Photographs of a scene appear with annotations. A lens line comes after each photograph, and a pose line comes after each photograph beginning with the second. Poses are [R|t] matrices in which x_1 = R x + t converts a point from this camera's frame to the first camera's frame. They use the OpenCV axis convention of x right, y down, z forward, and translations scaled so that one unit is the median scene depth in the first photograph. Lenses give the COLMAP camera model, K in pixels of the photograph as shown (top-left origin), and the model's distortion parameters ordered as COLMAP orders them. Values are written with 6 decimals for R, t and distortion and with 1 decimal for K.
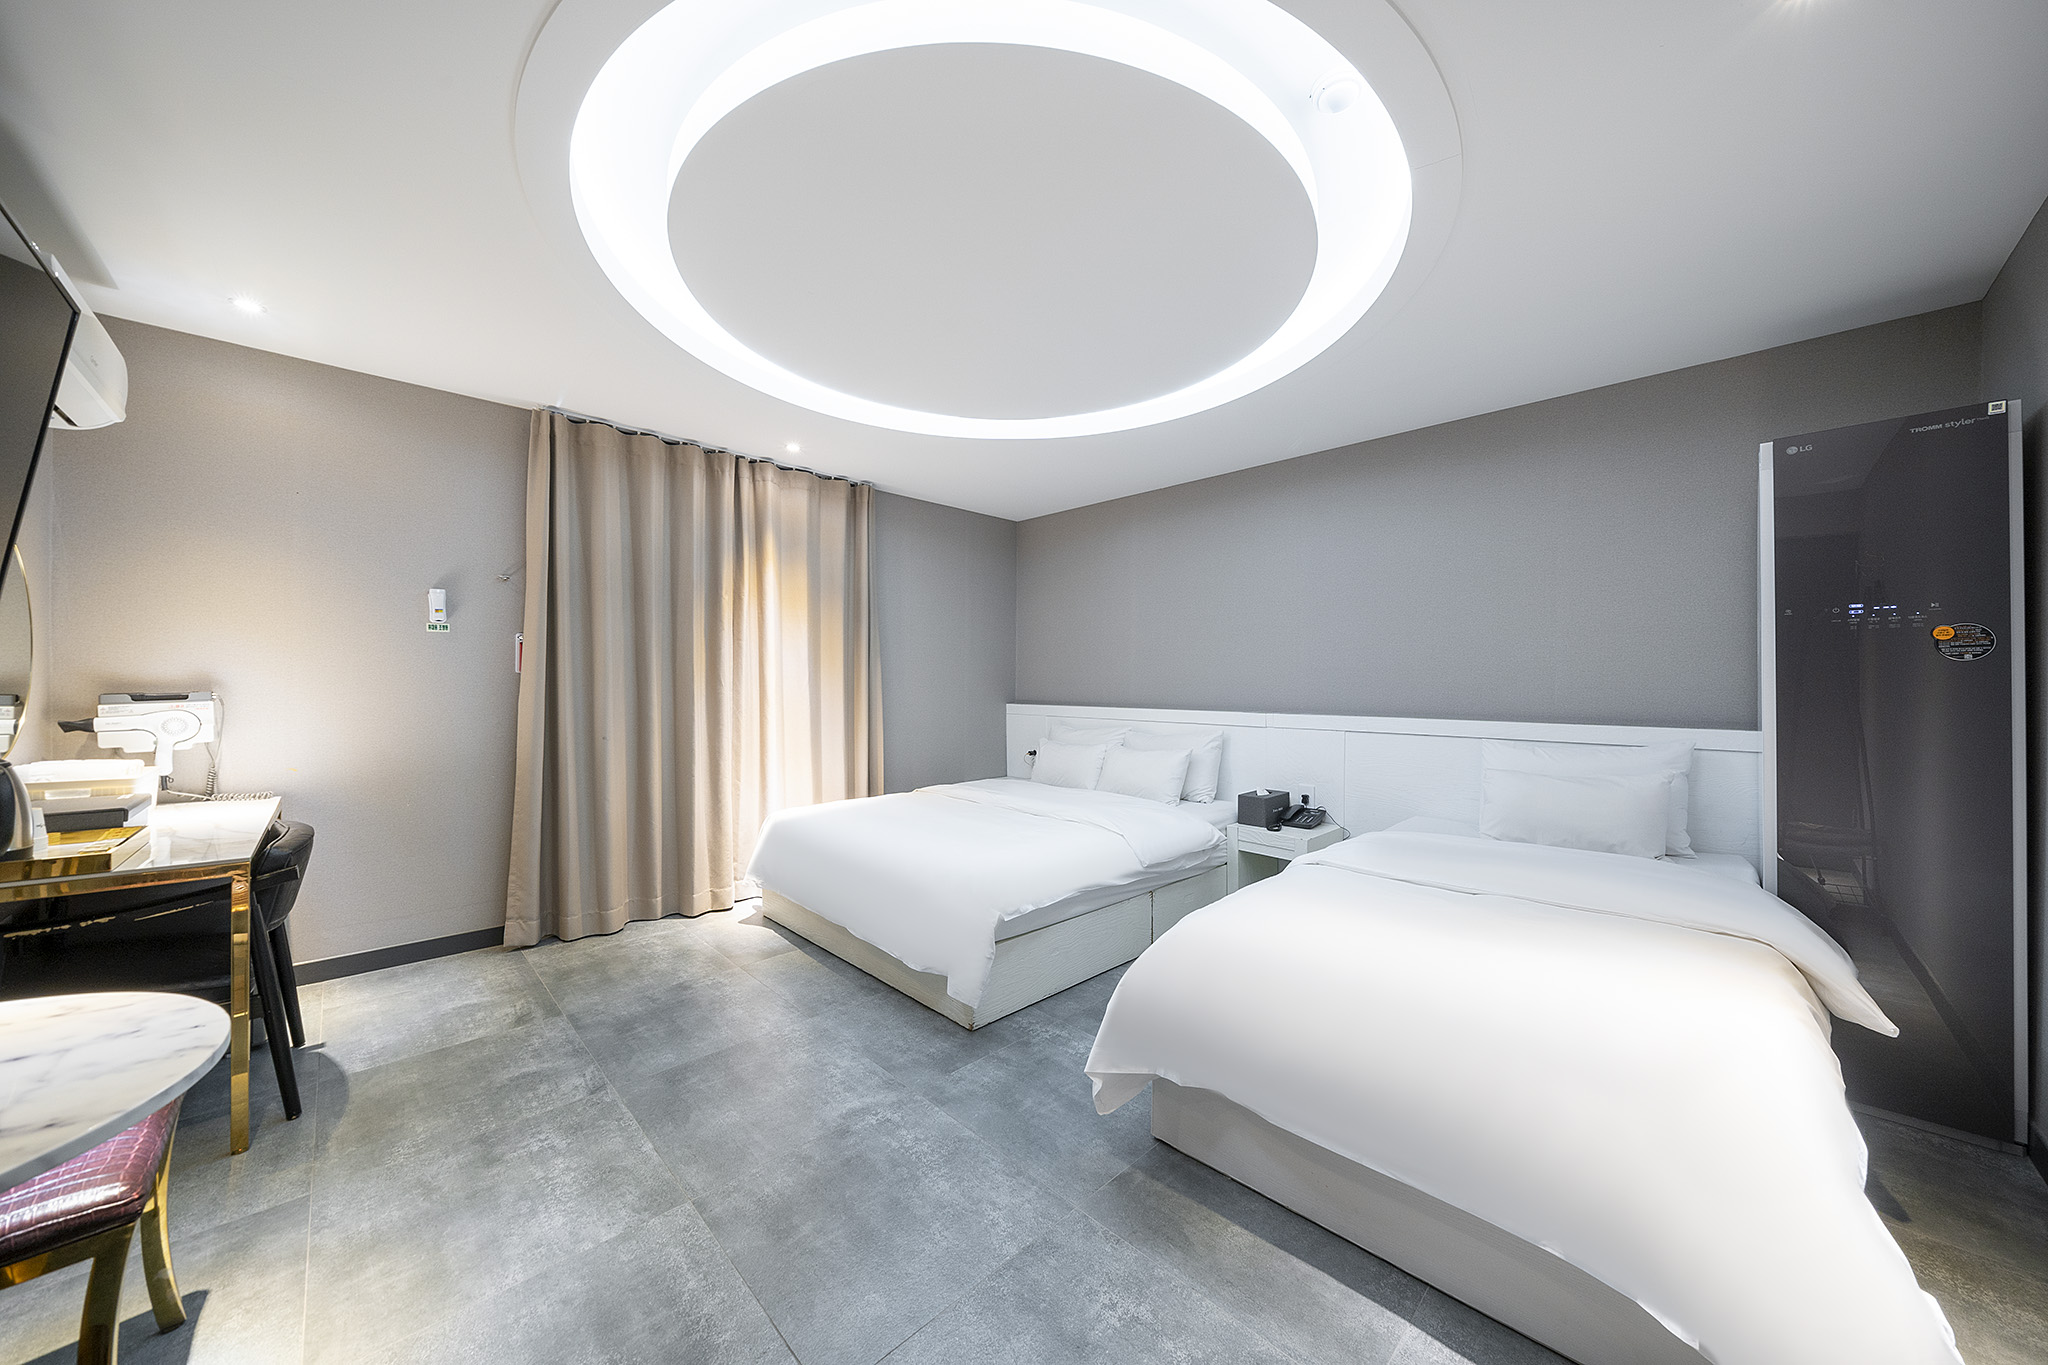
lens RADIAL K [[700.4, 0, 1024.0], [0, 700.4, 682.5], [0, 0, 1]] dist [-0.002732, -0.000101]
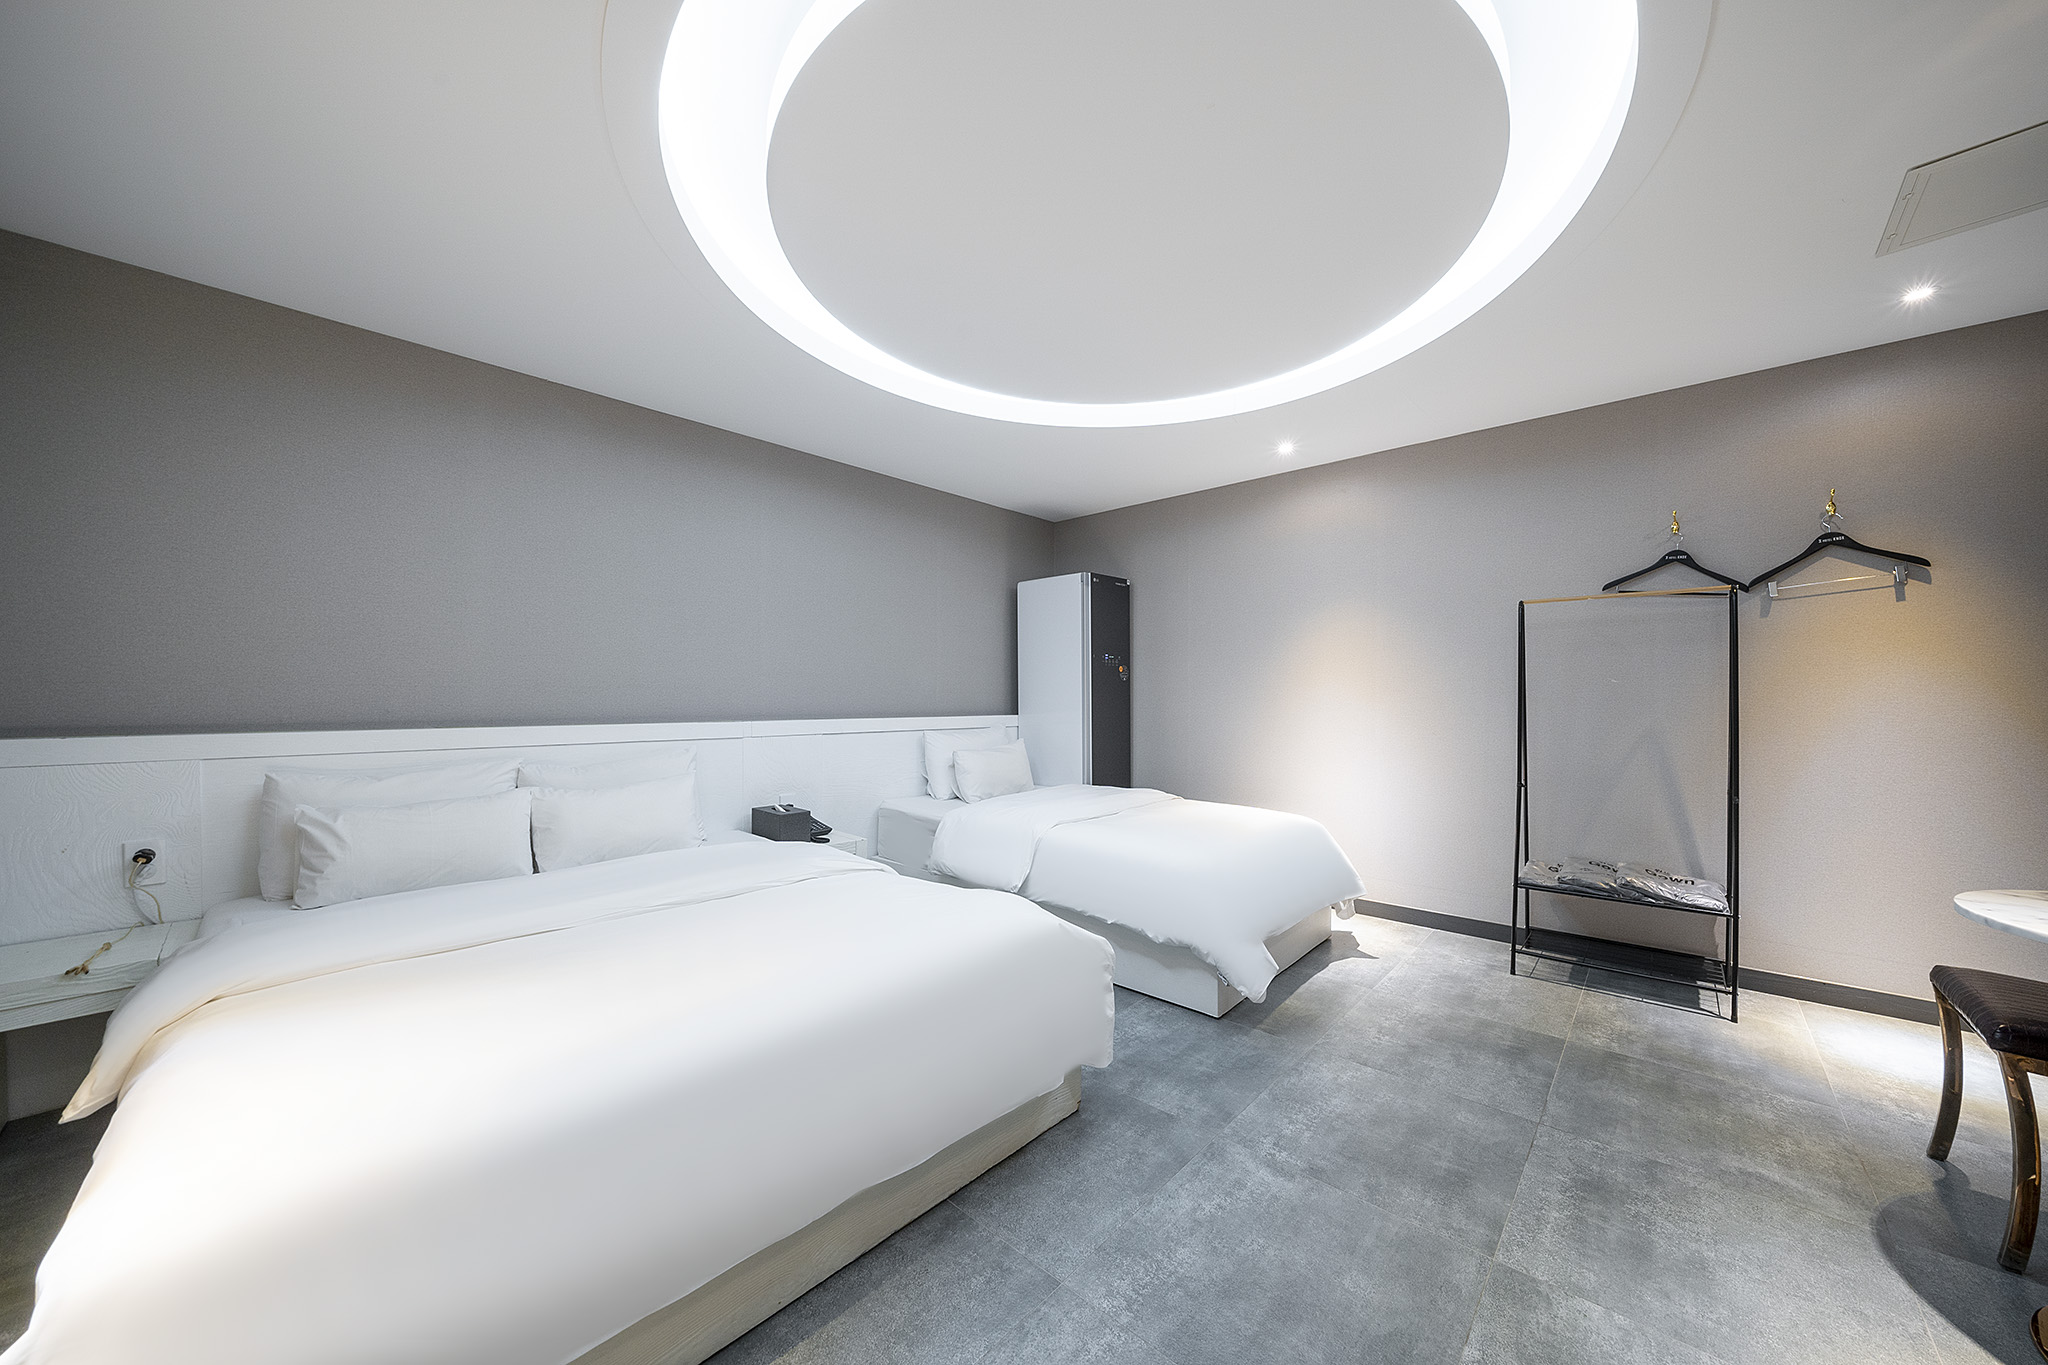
lens RADIAL K [[712.4, 0, 1053.3], [0, 712.4, 689.1], [0, 0, 1]] dist [-0.002065, 0.000026]
pose [[-0.073421, 0.006957, 0.997277, -1.066895], [-0.002317, 0.999972, -0.007147, 0.017690], [-0.997298, -0.002836, -0.073403, 1.291031]]
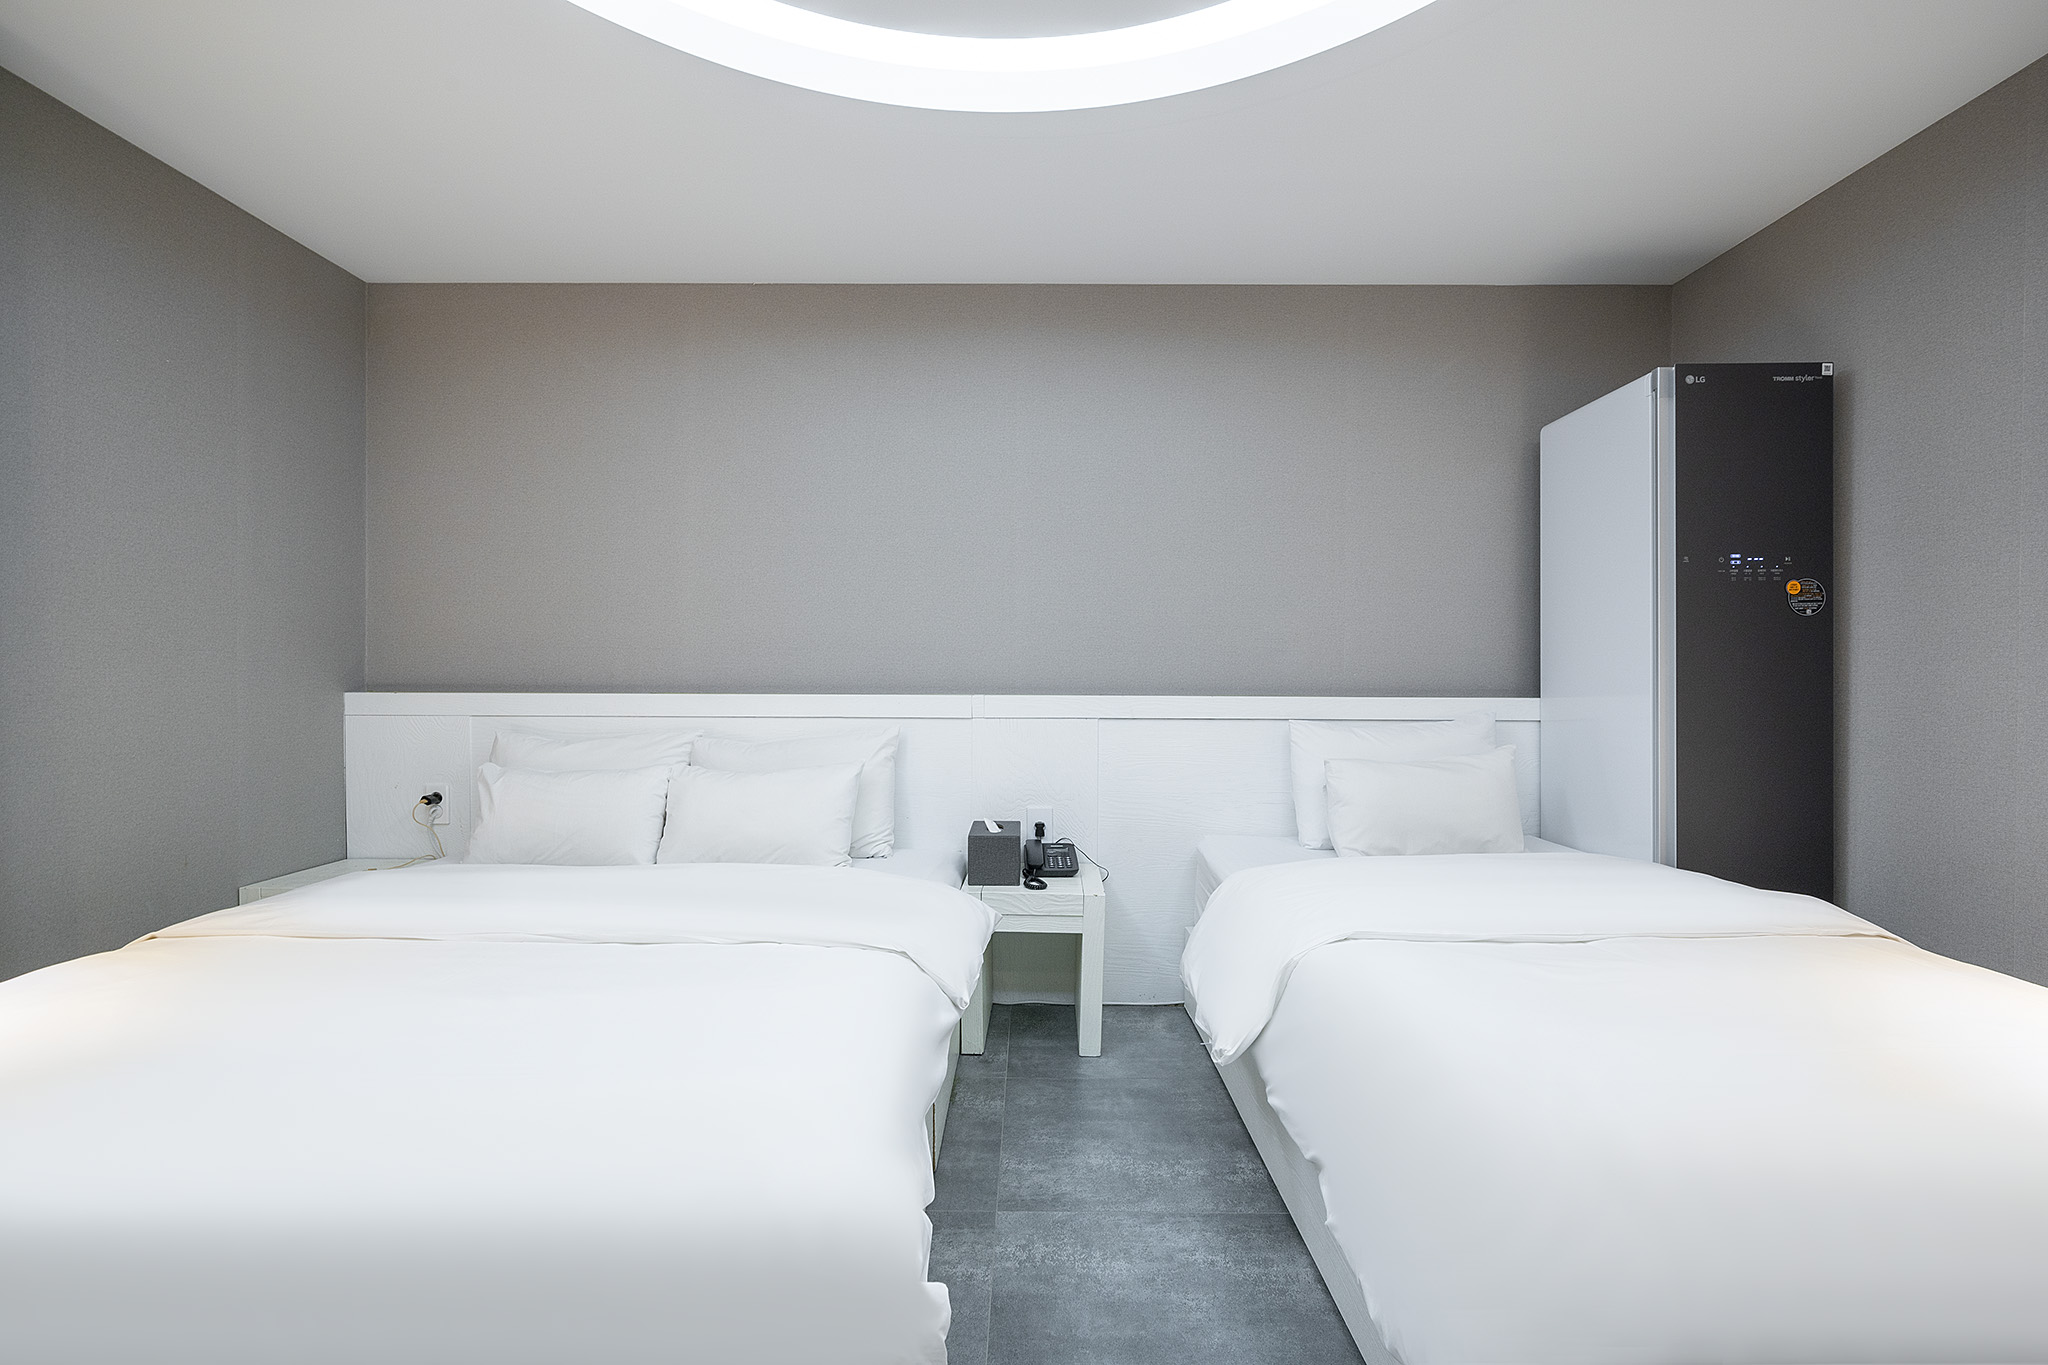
lens RADIAL K [[931.4, 0, 1024.0], [0, 931.4, 682.5], [0, 0, 1]] dist [0.001371, 0.000066]
pose [[0.704429, -0.005926, 0.709749, -0.363868], [-0.000927, 0.999957, 0.009269, 0.048353], [-0.709773, -0.007187, 0.704393, 0.762849]]
